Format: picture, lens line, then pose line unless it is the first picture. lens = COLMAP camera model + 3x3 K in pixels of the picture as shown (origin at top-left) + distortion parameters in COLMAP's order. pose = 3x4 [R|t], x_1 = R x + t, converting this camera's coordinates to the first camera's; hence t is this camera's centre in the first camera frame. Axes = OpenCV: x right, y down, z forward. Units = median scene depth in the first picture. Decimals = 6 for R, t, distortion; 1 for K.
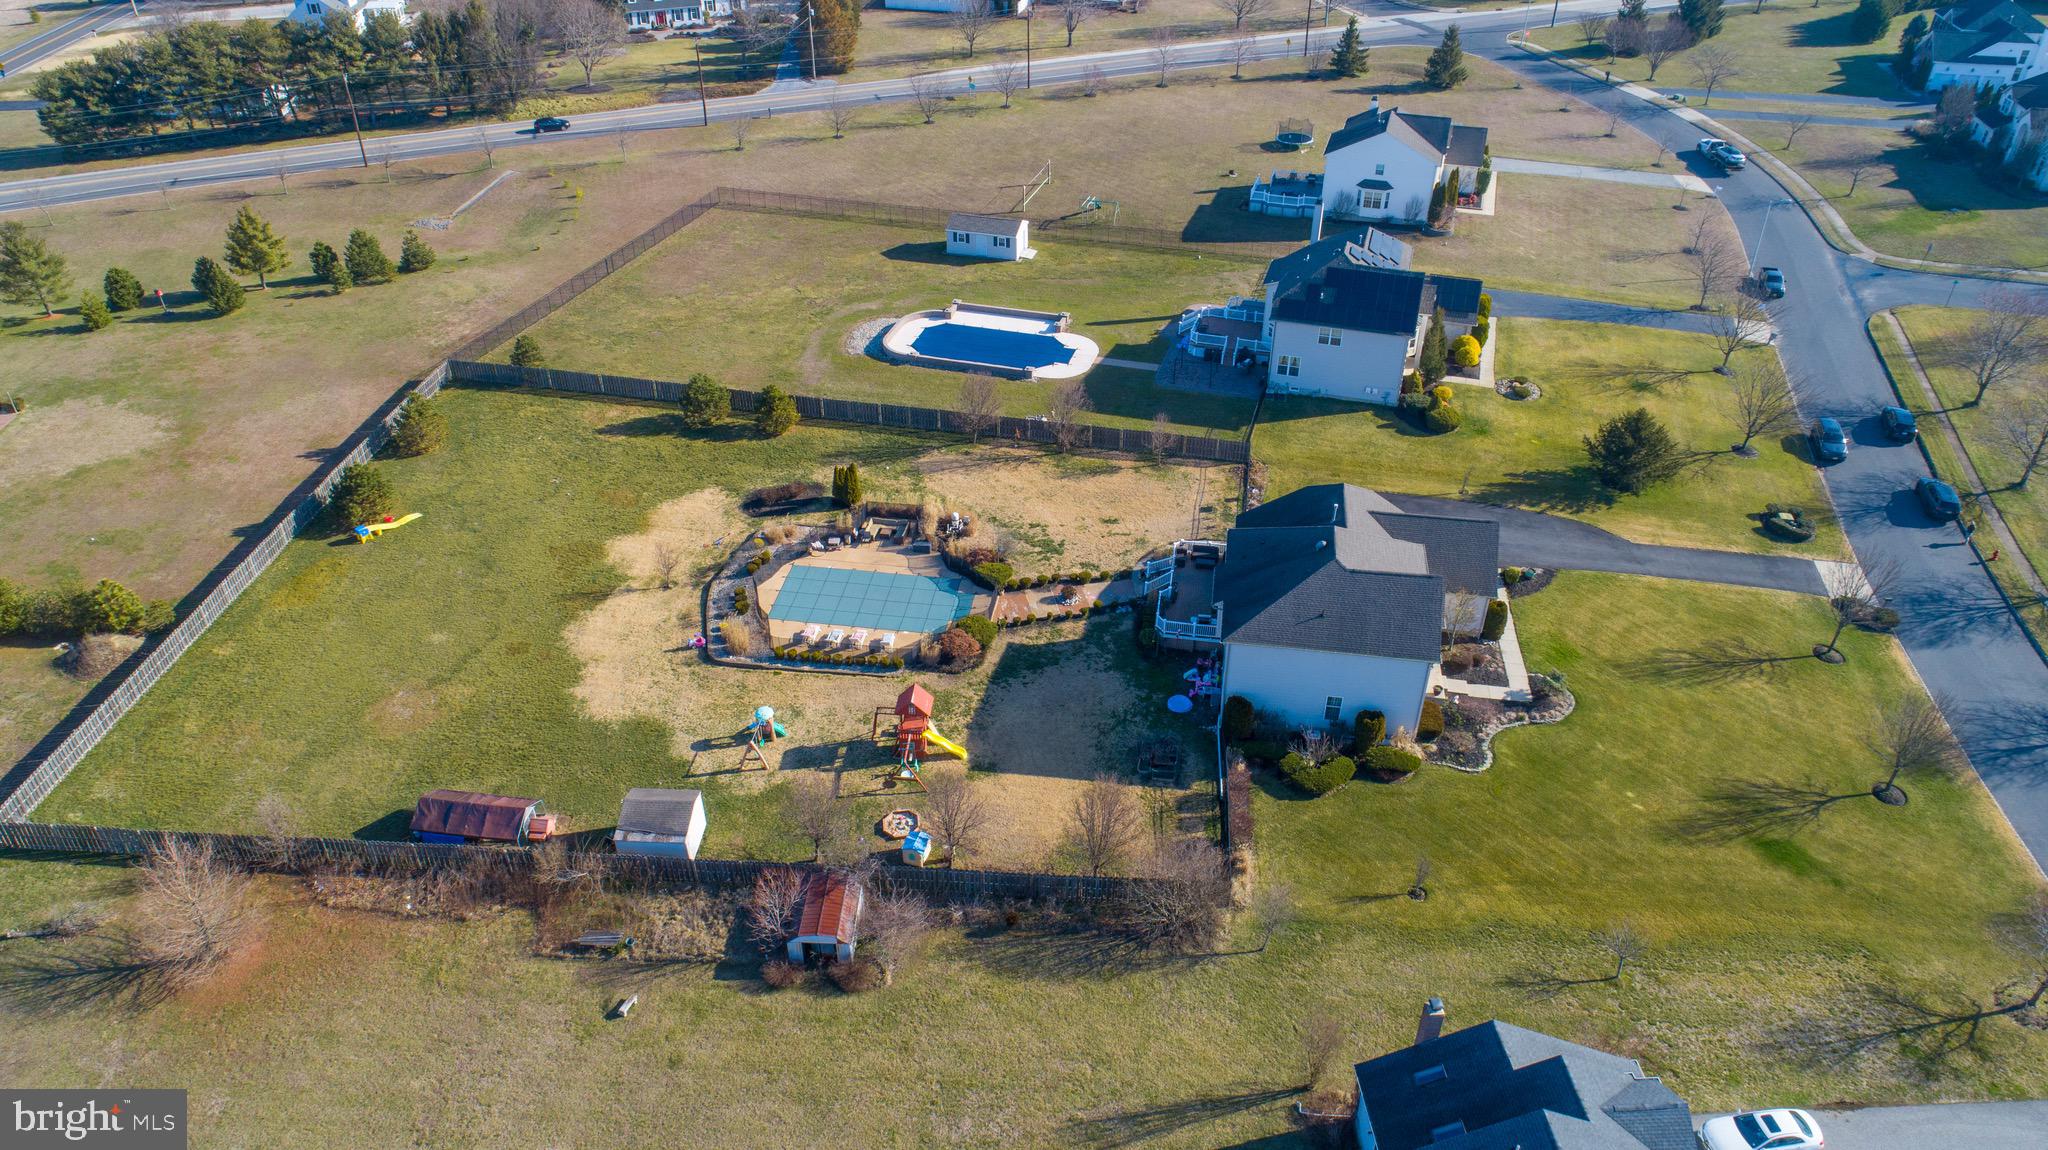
lens RADIAL K [[1368.3, 0, 1021.7], [0, 1368.3, 573.8], [0, 0, 1]] dist [-0.013957, 0.005080]
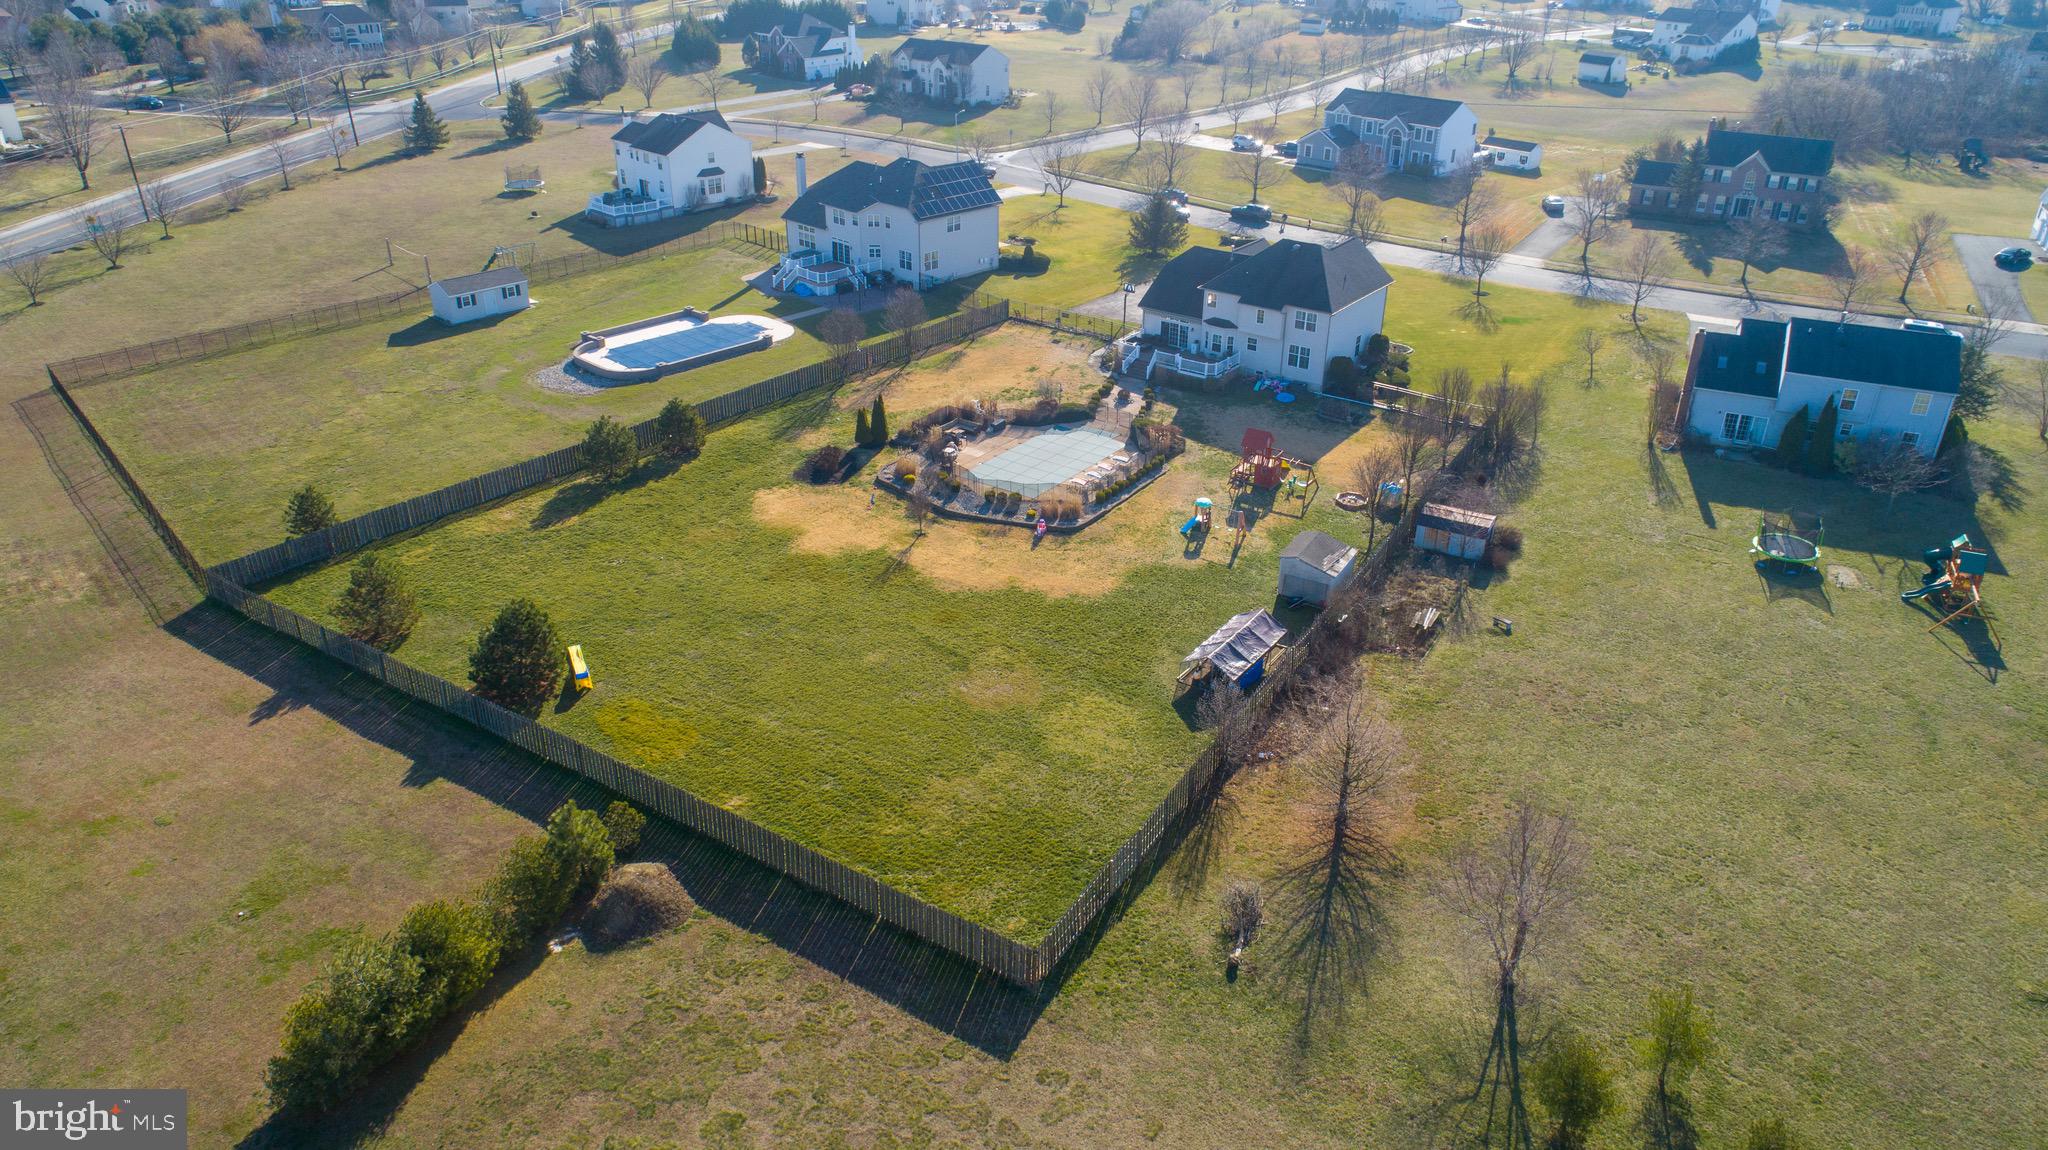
lens RADIAL K [[1368.3, 0, 1021.7], [0, 1368.3, 573.8], [0, 0, 1]] dist [-0.013957, 0.005080]
pose [[0.463156, -0.406899, 0.787350, -1.043943], [0.500283, 0.853341, 0.146713, -0.074735], [-0.731576, 0.325947, 0.598795, 0.438610]]
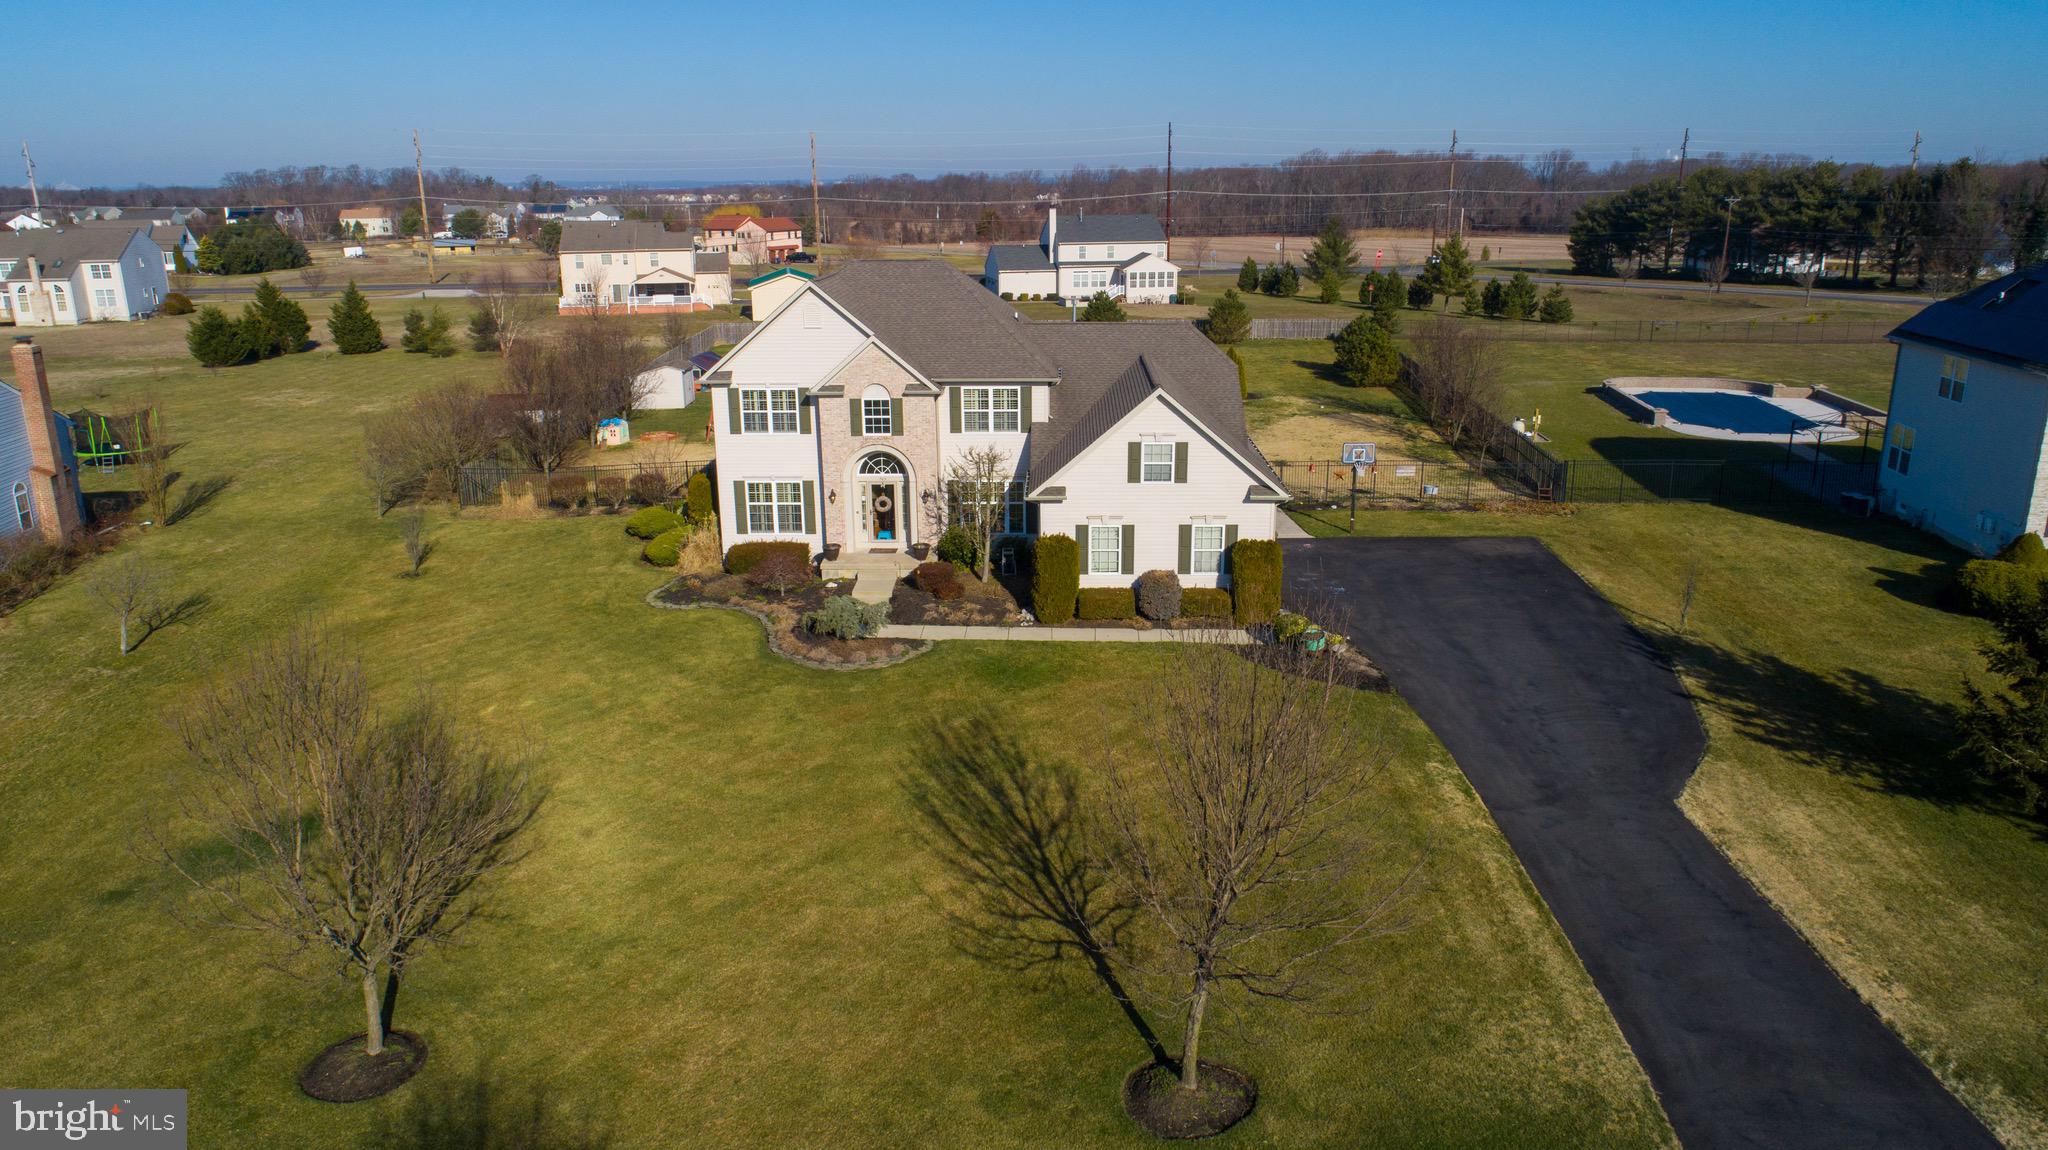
lens RADIAL K [[1368.3, 0, 1021.7], [0, 1368.3, 573.8], [0, 0, 1]] dist [-0.013957, 0.005080]
pose [[0.124300, 0.271857, -0.954276, 0.792436], [-0.560325, 0.812945, 0.158608, -0.034566], [0.818893, 0.514990, 0.253378, 0.876957]]
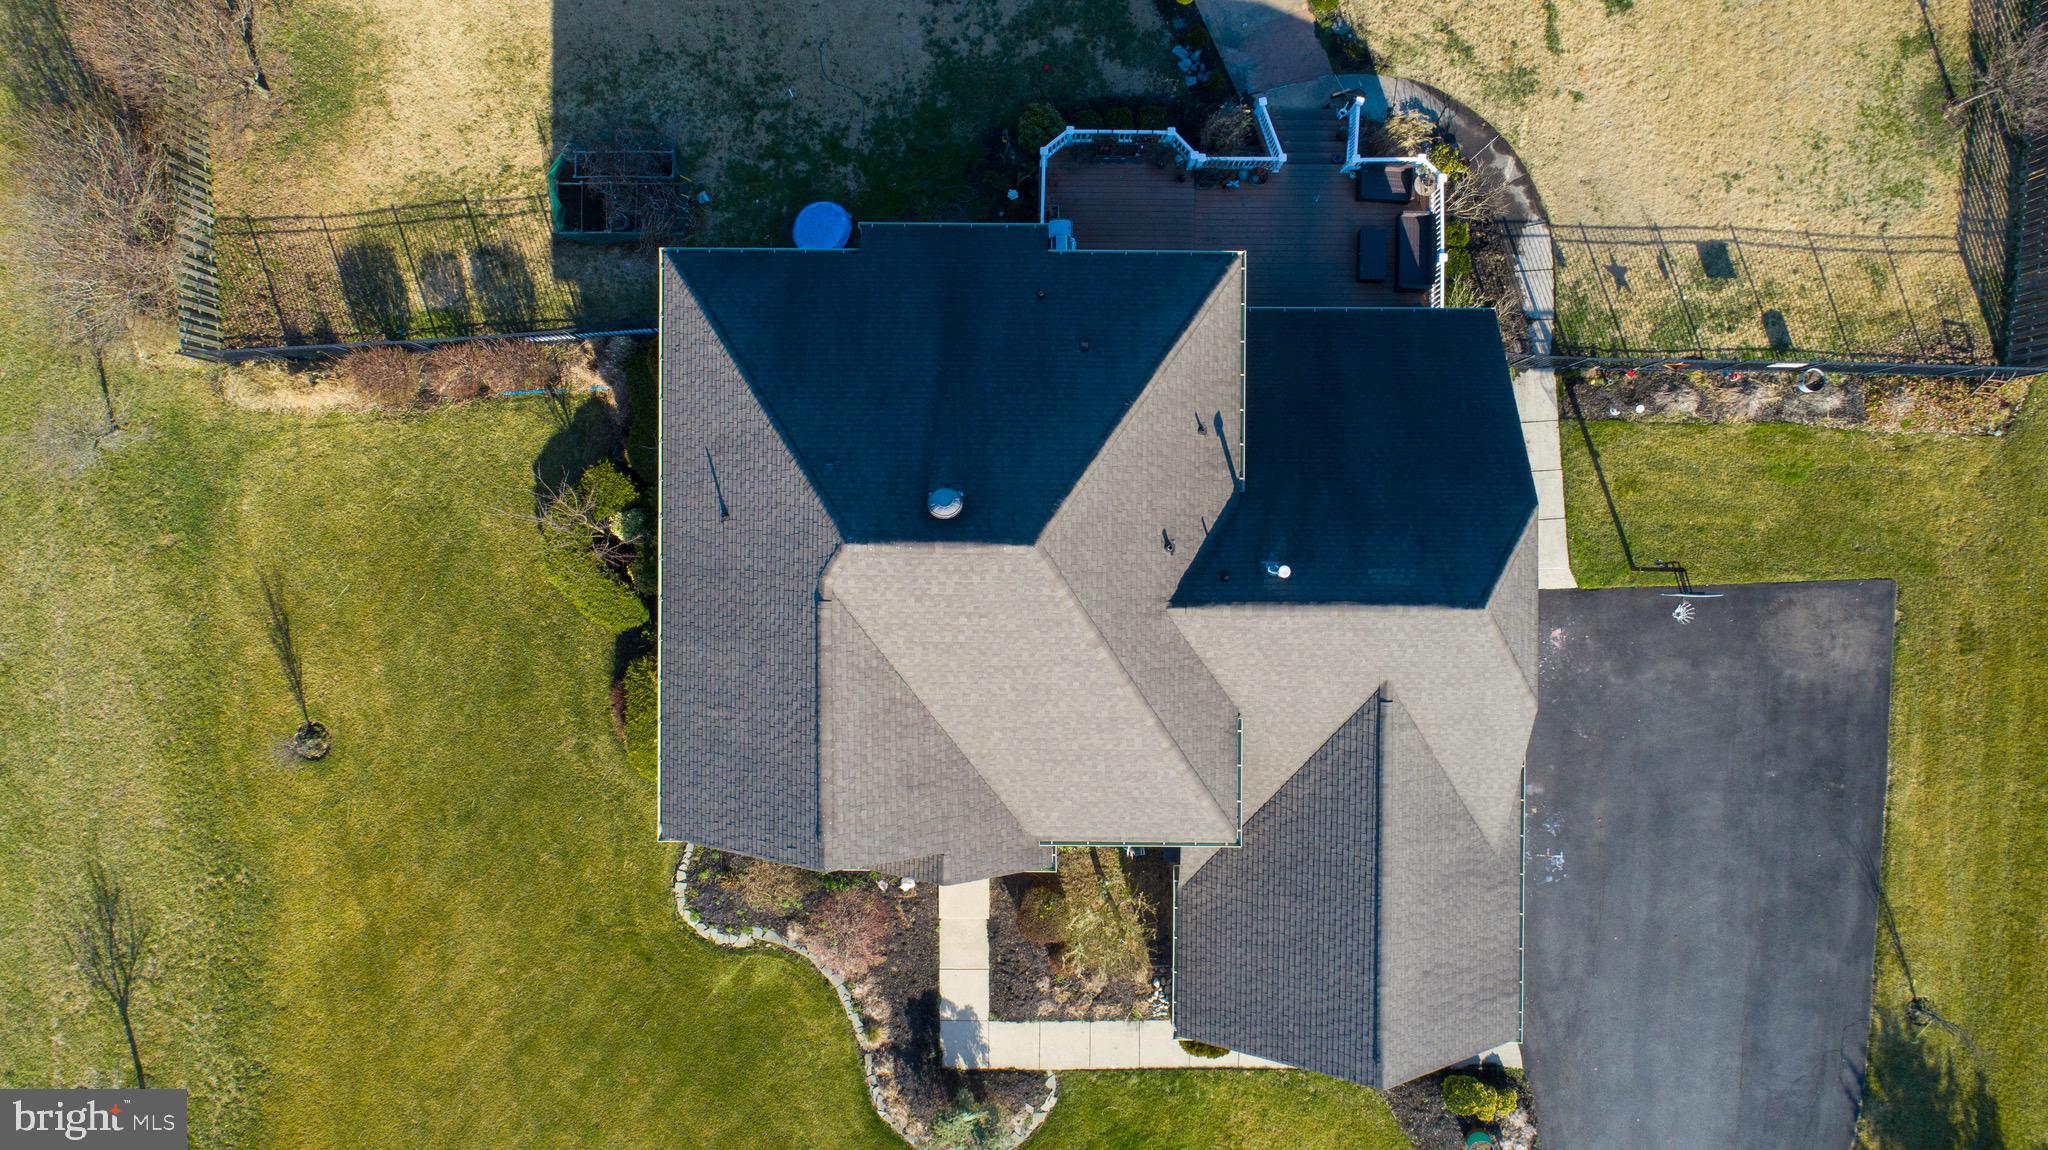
lens RADIAL K [[1368.3, 0, 1021.7], [0, 1368.3, 573.8], [0, 0, 1]] dist [-0.013957, 0.005080]
pose [[0.147059, 0.989118, 0.004269, 0.216236], [-0.558677, 0.079500, 0.825566, -0.262448], [0.816244, -0.123792, 0.564289, 0.764963]]
